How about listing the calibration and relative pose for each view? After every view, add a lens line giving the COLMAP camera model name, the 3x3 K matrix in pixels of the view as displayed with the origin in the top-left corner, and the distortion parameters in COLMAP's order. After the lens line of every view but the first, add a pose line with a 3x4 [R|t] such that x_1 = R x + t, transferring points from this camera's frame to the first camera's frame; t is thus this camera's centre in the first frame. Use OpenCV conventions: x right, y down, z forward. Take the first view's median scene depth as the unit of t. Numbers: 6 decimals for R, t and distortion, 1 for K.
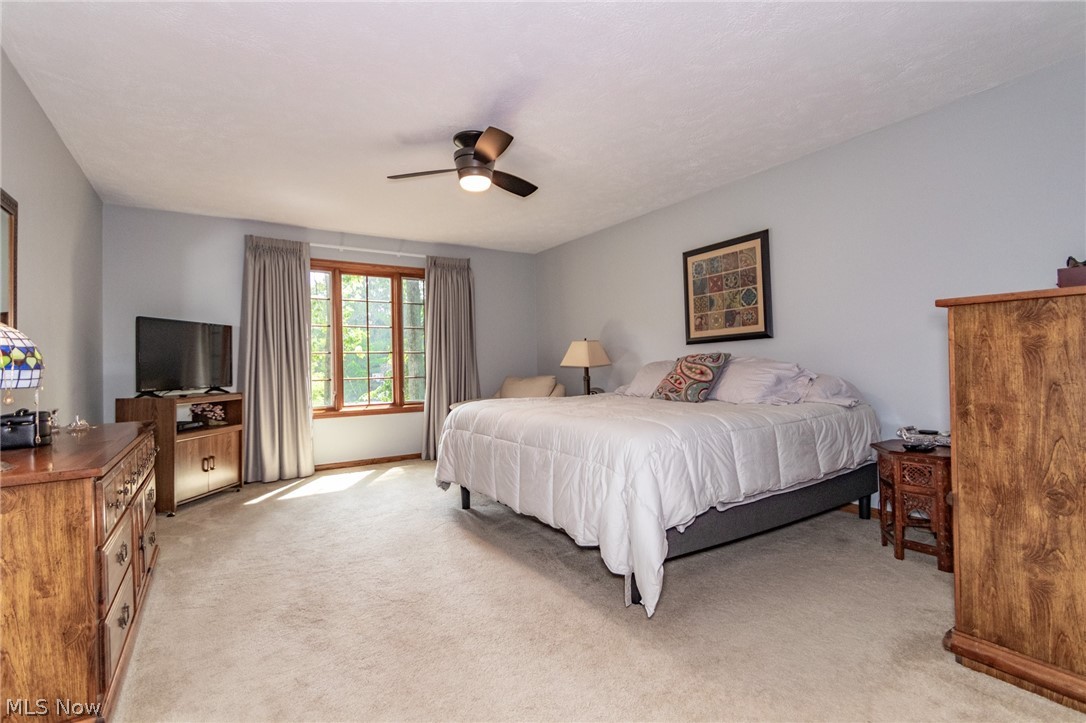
lens RADIAL K [[504.5, 0, 543.0], [0, 504.5, 361.5], [0, 0, 1]] dist [0.019600, -0.011524]
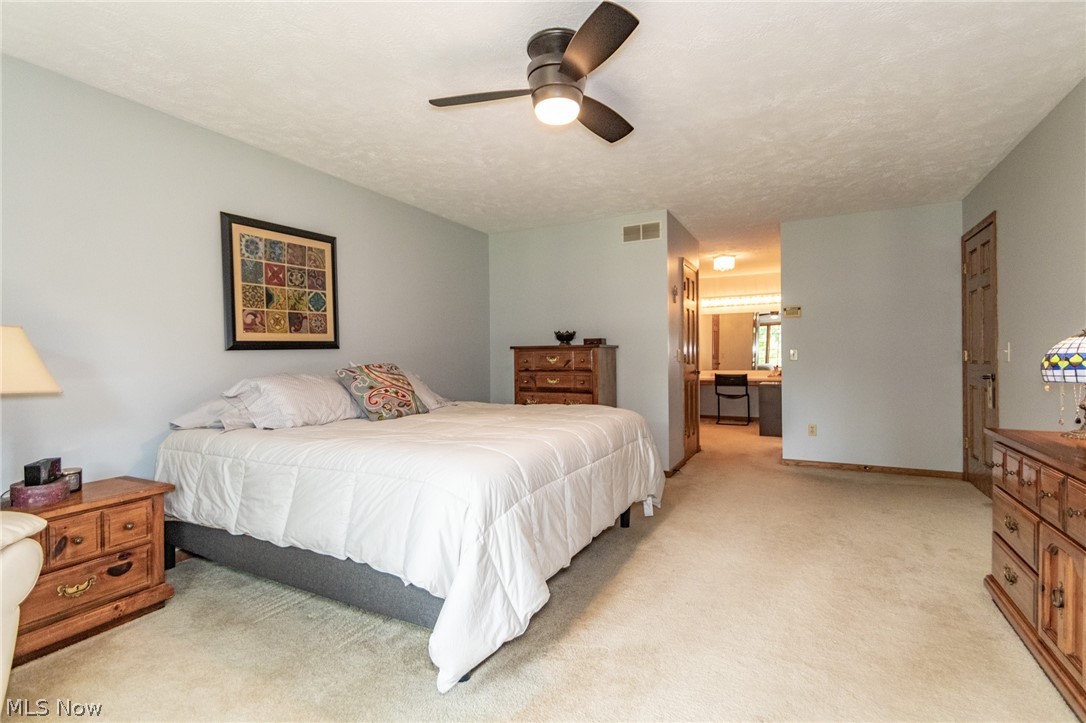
lens RADIAL K [[507.7, 0, 543.3], [0, 507.7, 371.3], [0, 0, 1]] dist [0.020346, -0.011131]
pose [[-0.486888, -0.000906, 0.873464, -0.578749], [0.016341, 0.999815, 0.010145, -0.005635], [-0.873312, 0.019213, -0.486783, 1.075316]]
